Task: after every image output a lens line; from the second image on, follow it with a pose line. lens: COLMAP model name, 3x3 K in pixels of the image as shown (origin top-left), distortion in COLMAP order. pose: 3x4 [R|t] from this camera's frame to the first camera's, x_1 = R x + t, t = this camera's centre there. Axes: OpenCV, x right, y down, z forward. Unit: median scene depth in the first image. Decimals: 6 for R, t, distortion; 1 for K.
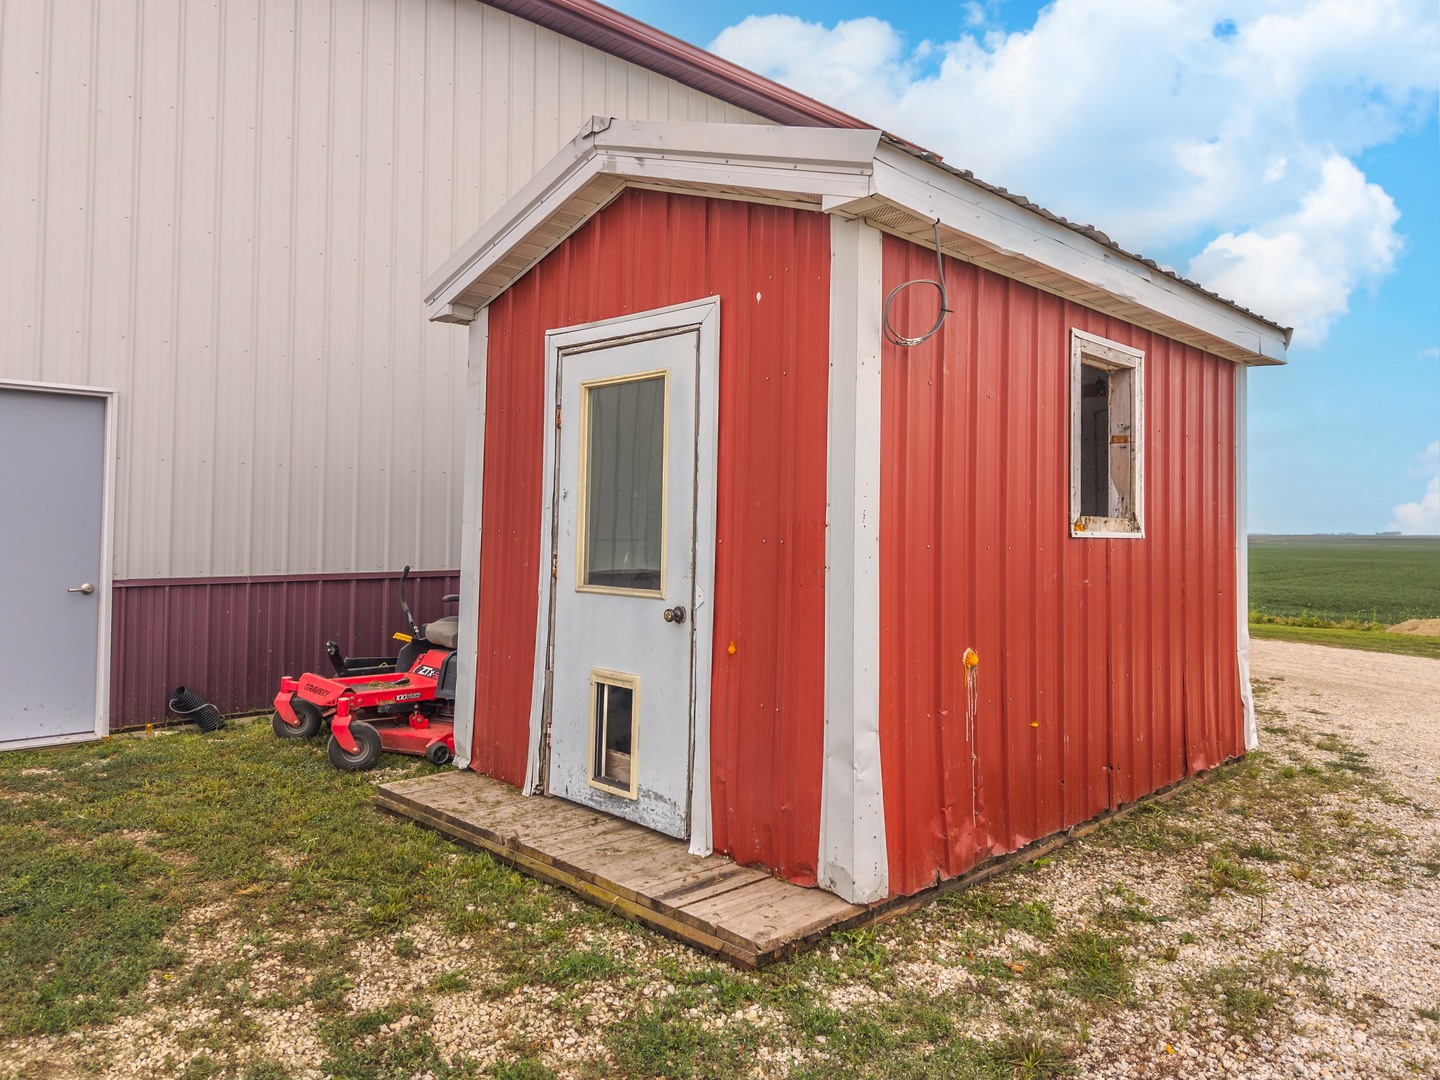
lens RADIAL K [[1019.7, 0, 738.0], [0, 1019.7, 537.8], [0, 0, 1]] dist [0.006922, -0.002670]
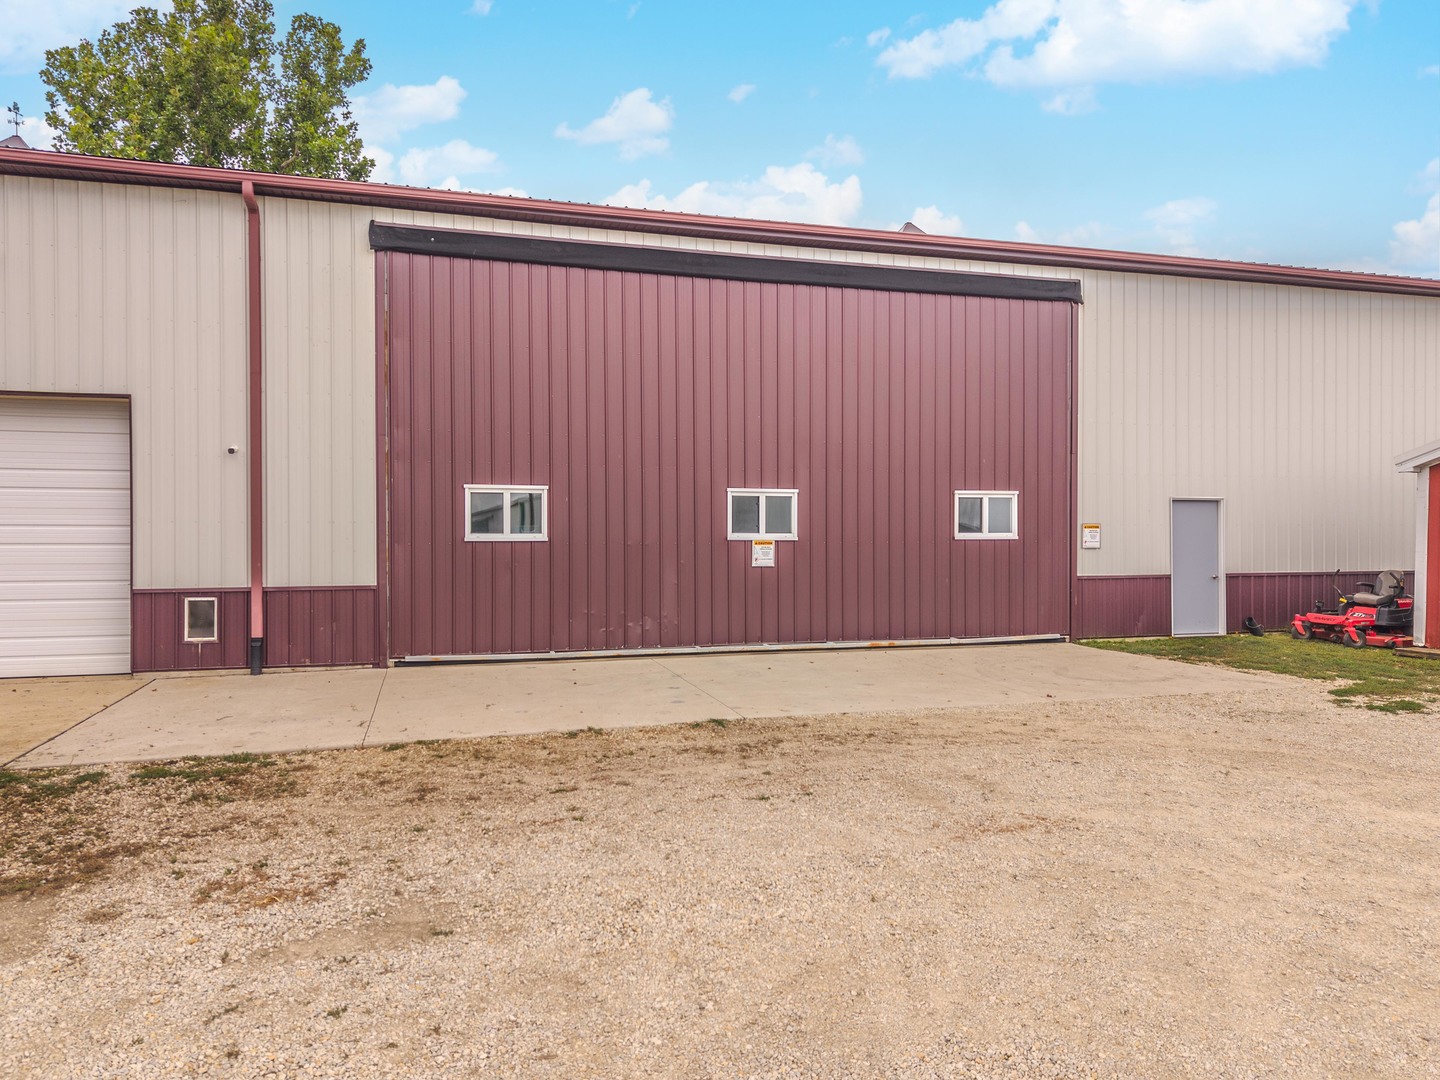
lens RADIAL K [[1011.7, 0, 720.0], [0, 1011.7, 540.0], [0, 0, 1]] dist [0.006287, 0.001297]
pose [[0.882229, -0.006707, -0.470773, -0.577542], [0.006747, 0.999976, -0.001604, -0.049638], [0.470772, -0.001762, 0.882253, -1.951289]]
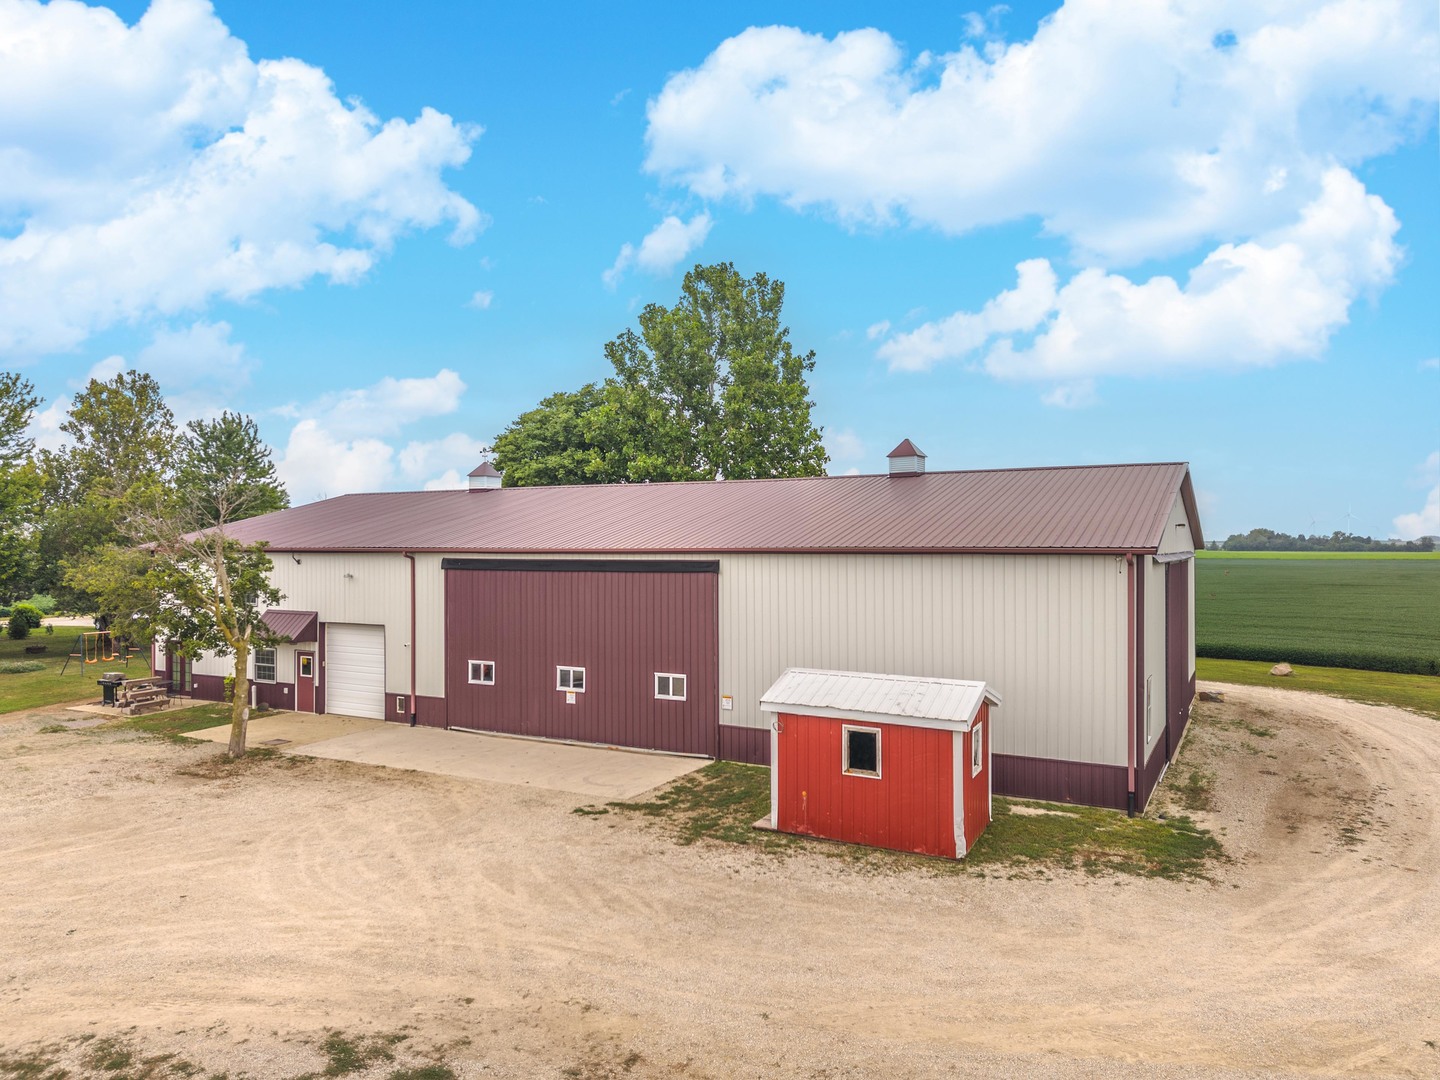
lens RADIAL K [[978.5, 0, 720.0], [0, 978.5, 540.0], [0, 0, 1]] dist [0.003372, -0.004169]
pose [[0.277786, -0.013505, -0.960548, 3.206173], [0.002851, 0.999908, -0.013234, -0.723358], [0.960639, 0.000938, 0.277799, -0.517767]]
